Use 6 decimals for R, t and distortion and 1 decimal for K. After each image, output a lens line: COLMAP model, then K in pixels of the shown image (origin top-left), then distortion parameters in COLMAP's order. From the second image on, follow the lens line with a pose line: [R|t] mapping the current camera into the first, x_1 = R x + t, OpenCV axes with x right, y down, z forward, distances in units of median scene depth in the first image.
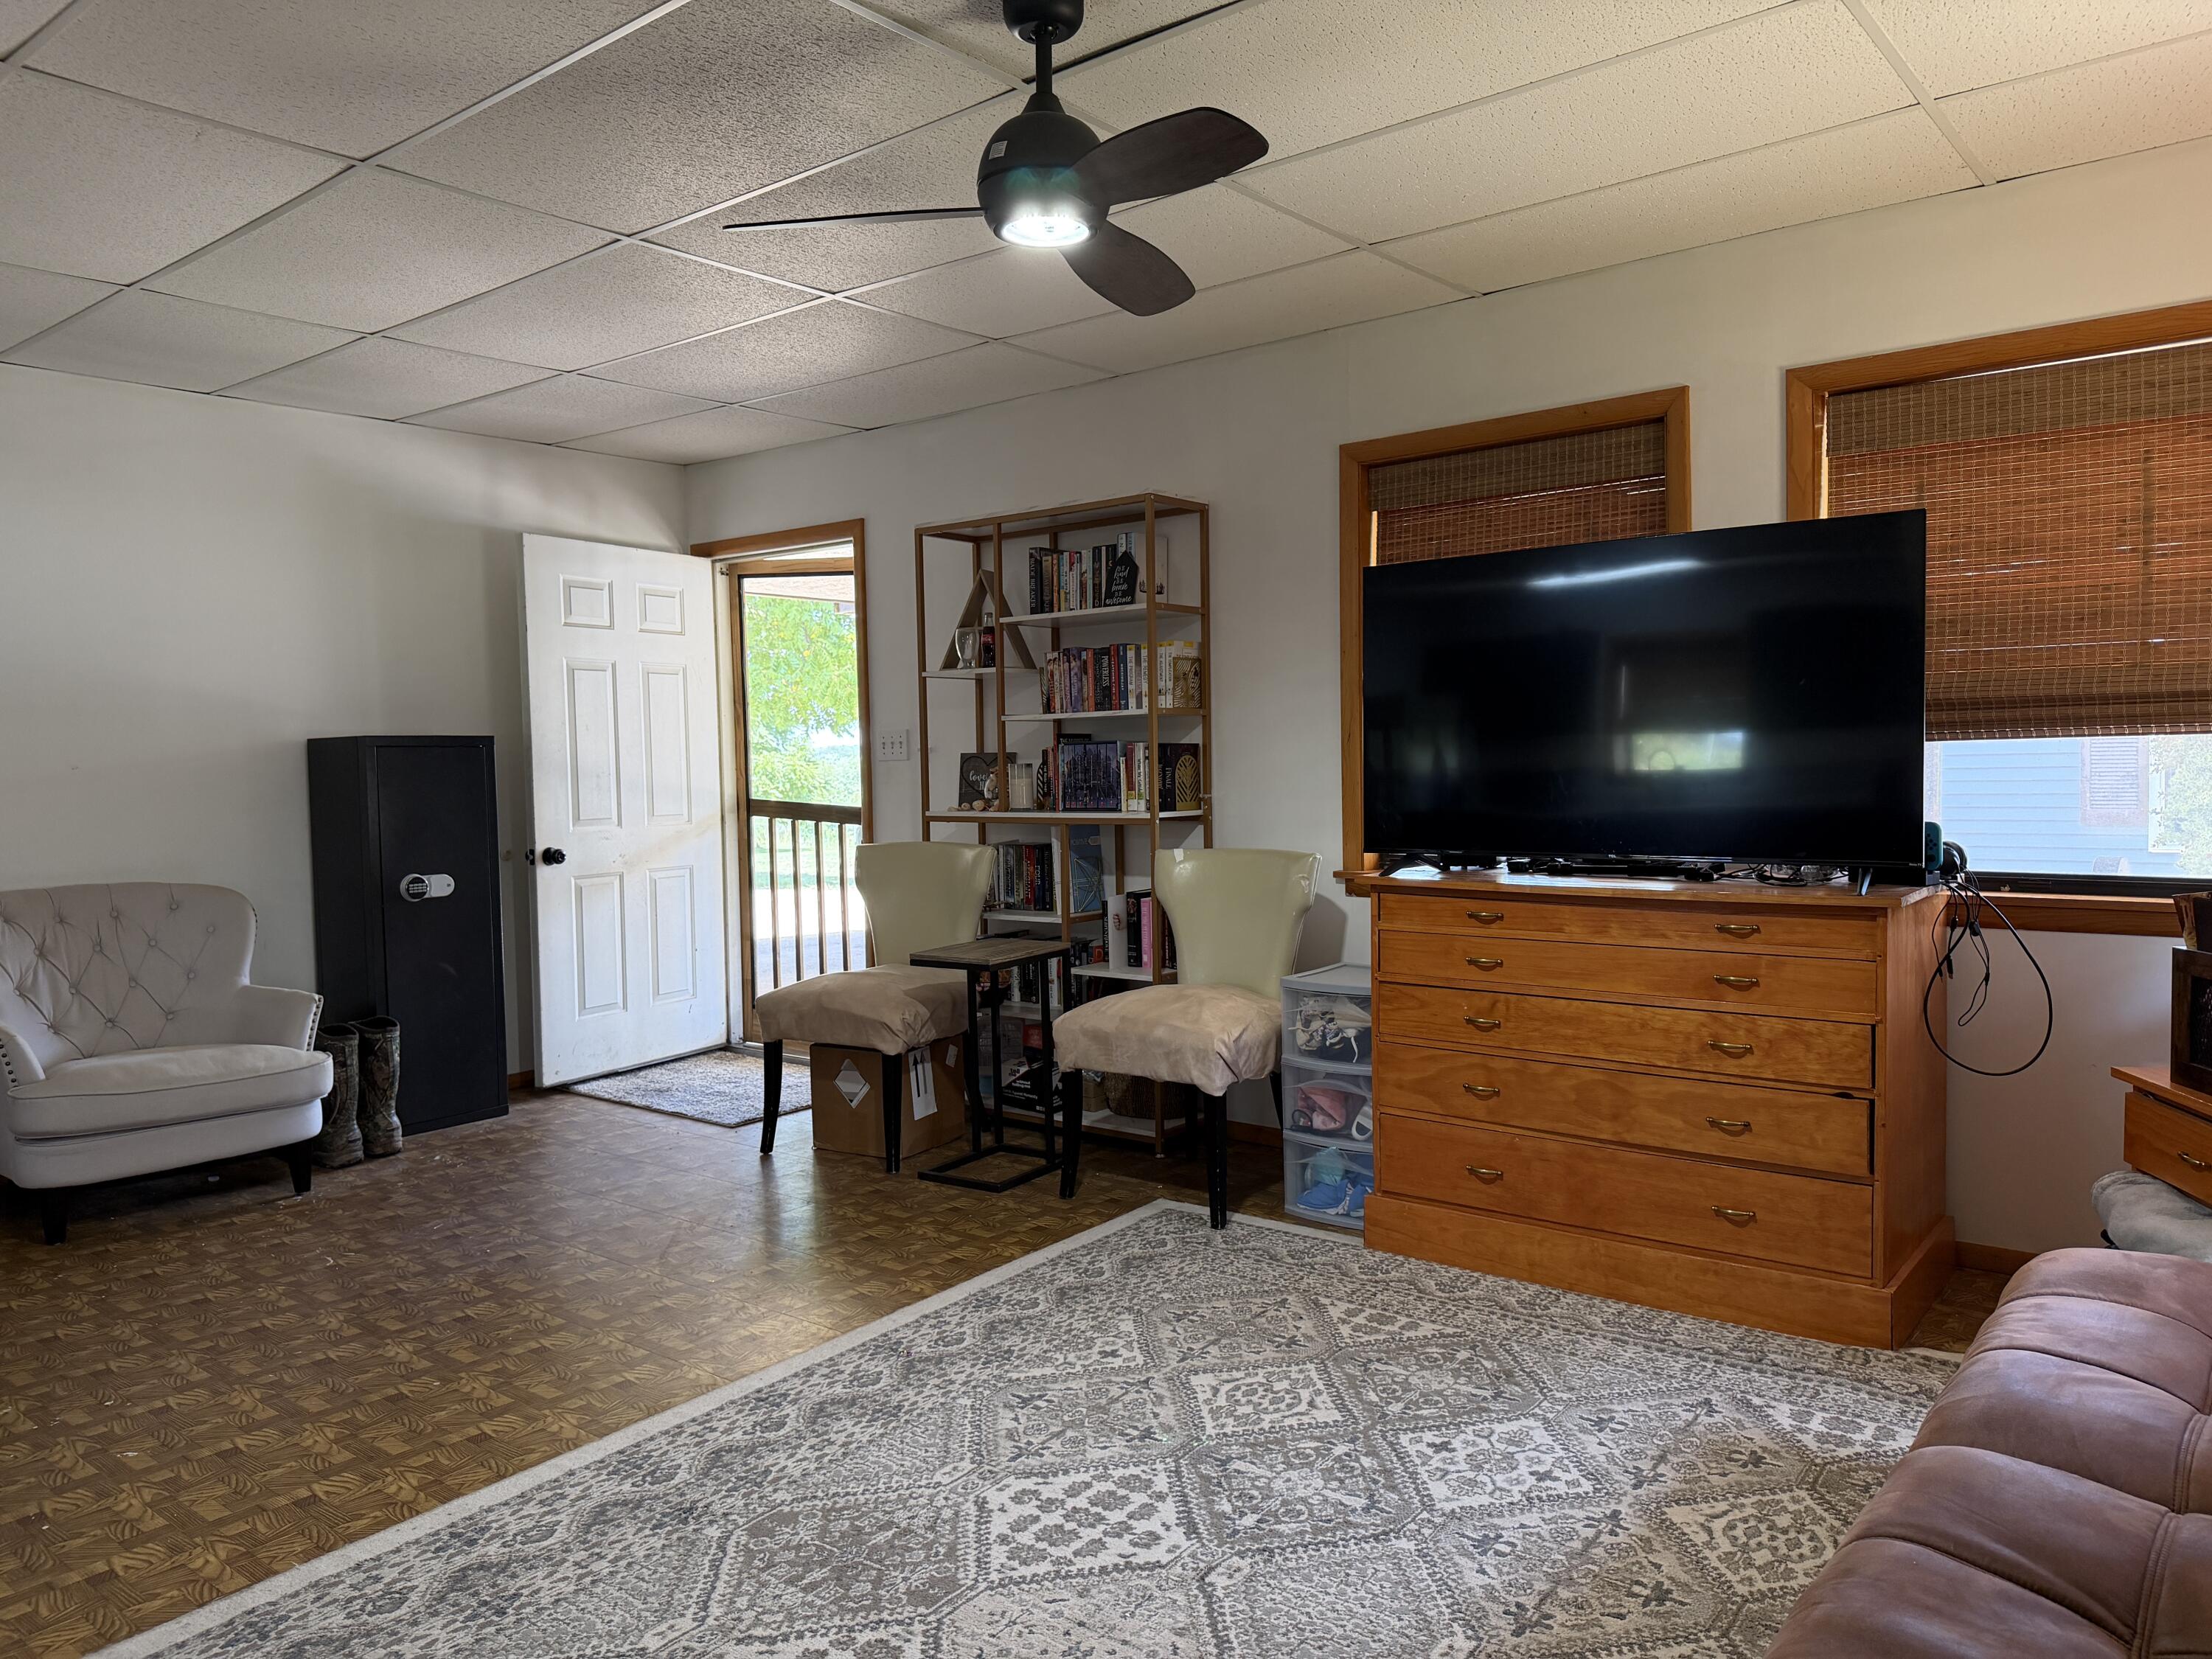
lens RADIAL K [[1558.2, 0, 1104.2], [0, 1558.2, 826.8], [0, 0, 1]] dist [0.004256, -0.002868]
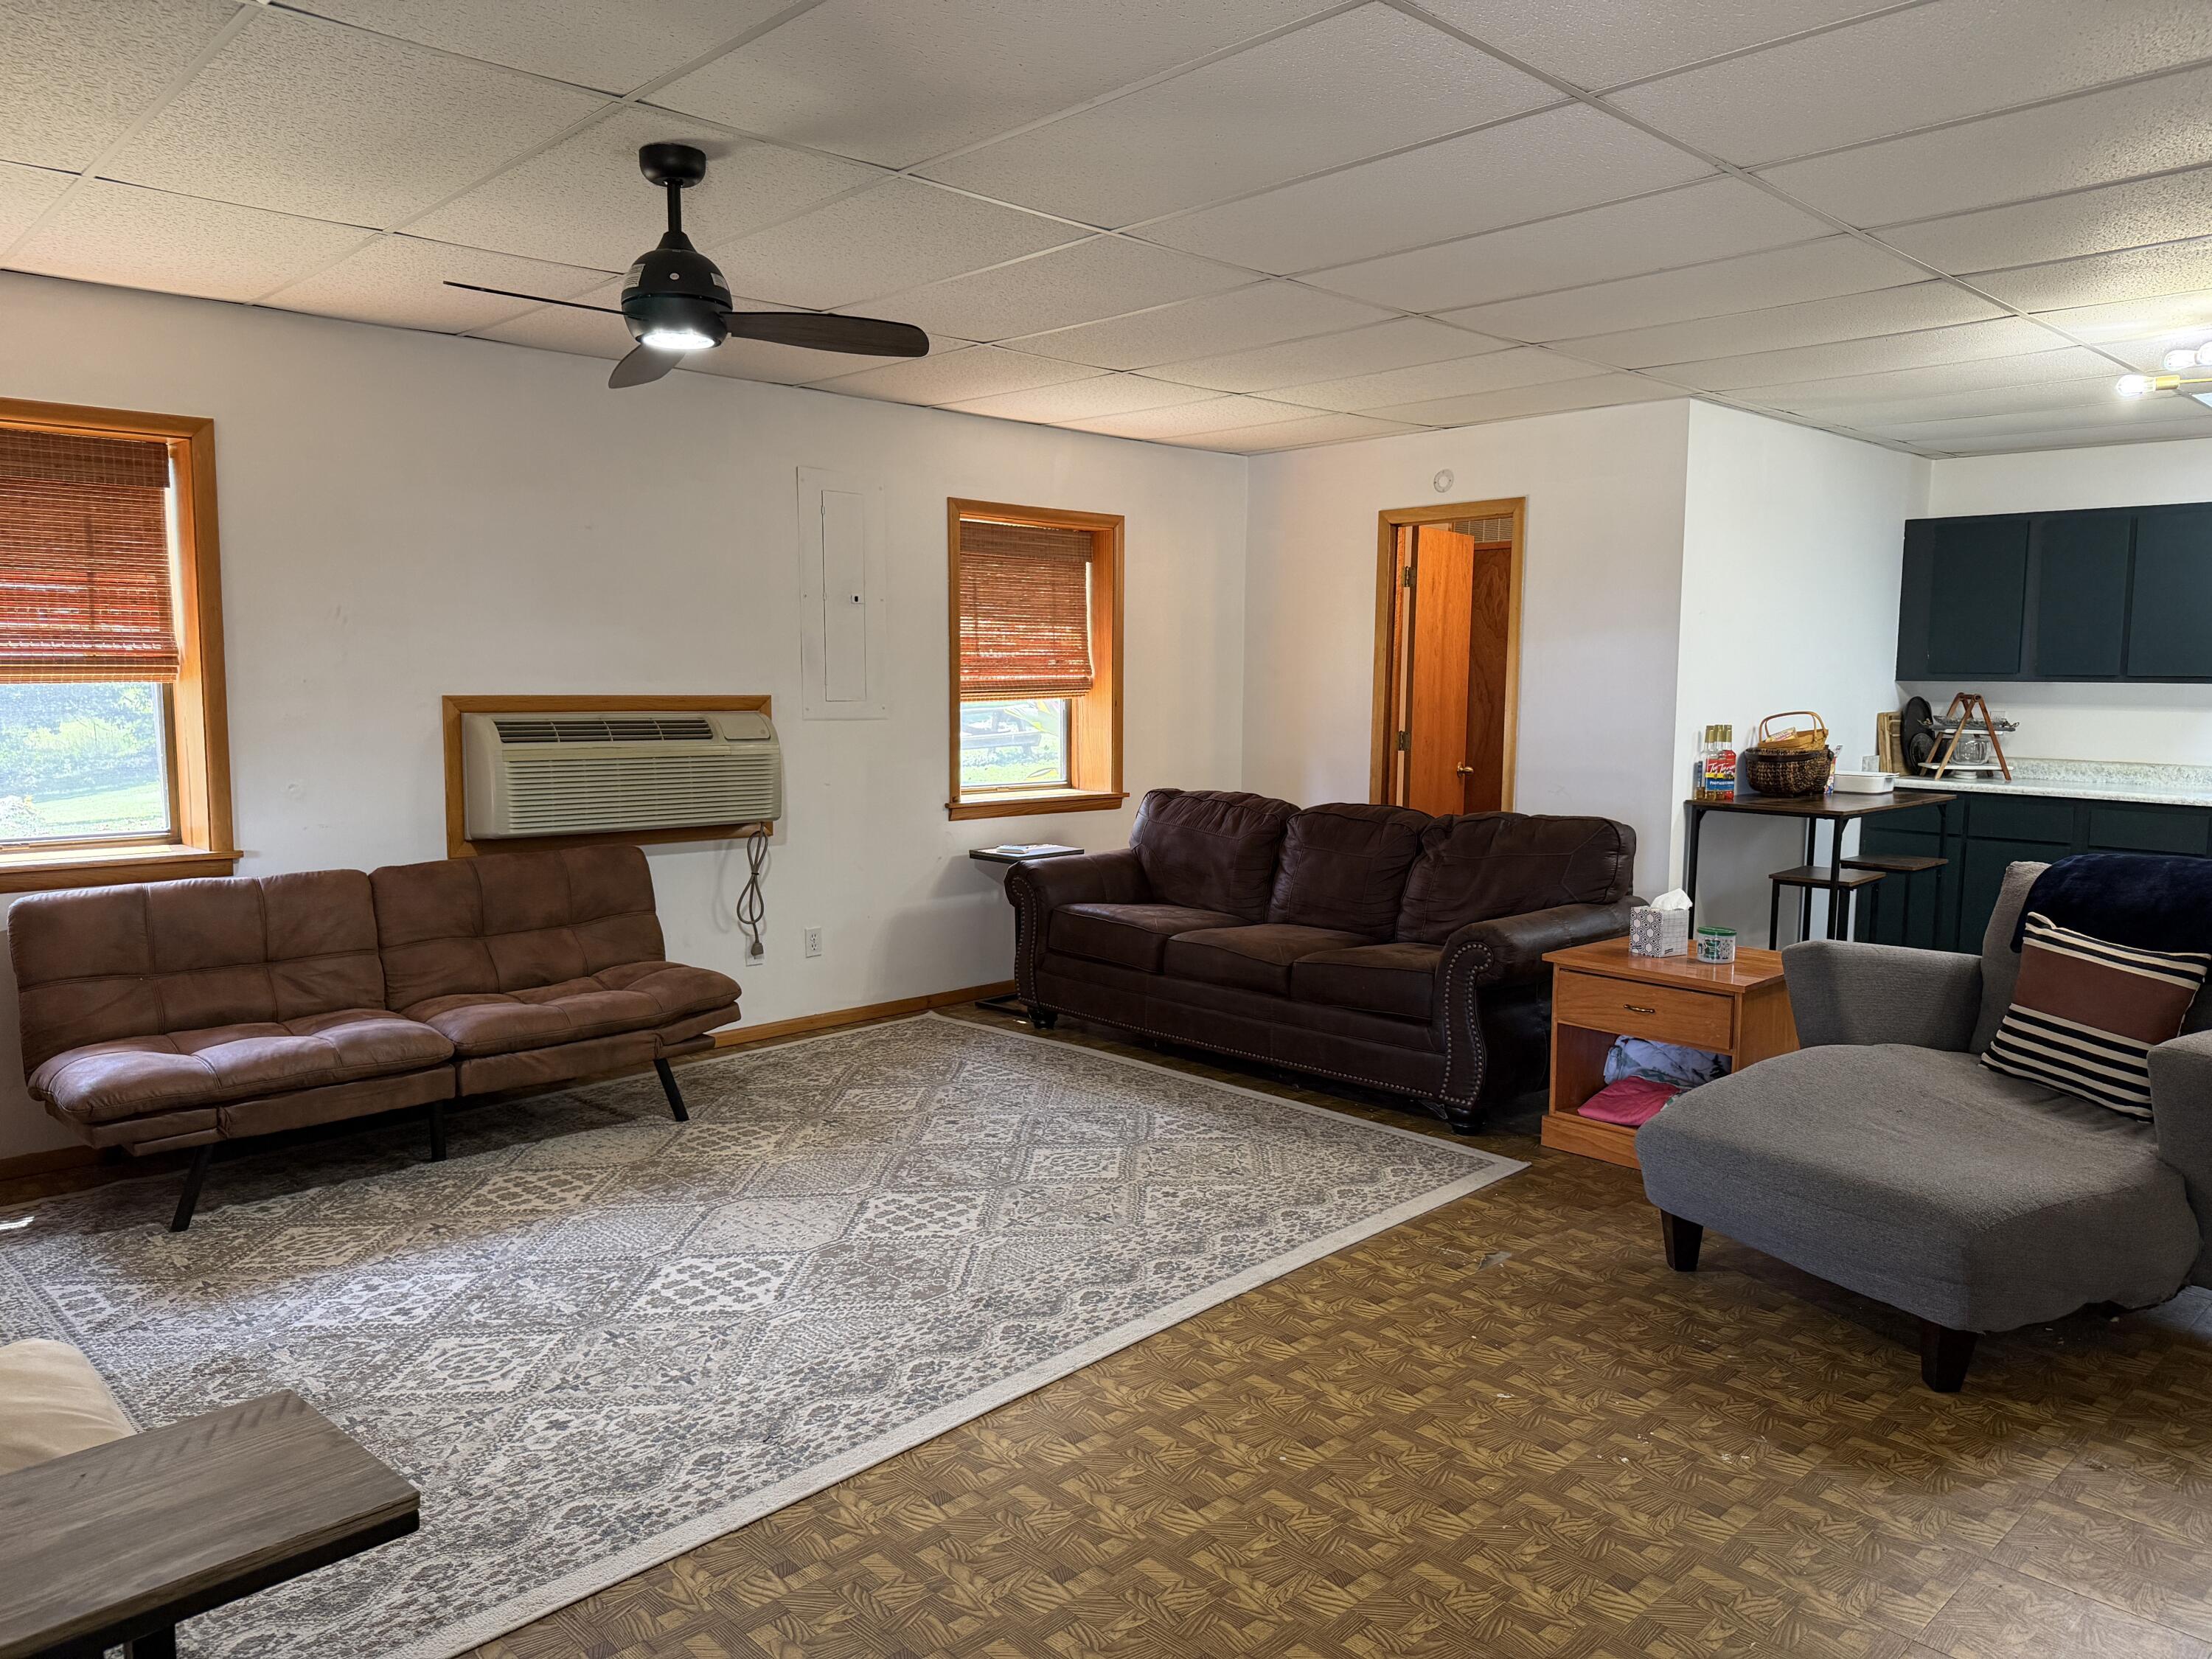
lens RADIAL K [[1558.2, 0, 1106.9], [0, 1558.2, 832.3], [0, 0, 1]] dist [0.004256, -0.002868]
pose [[-0.991891, 0.003269, 0.127048, -0.519723], [0.022174, 0.988788, 0.147673, -0.160013], [-0.125141, 0.149293, -0.980842, 2.163700]]
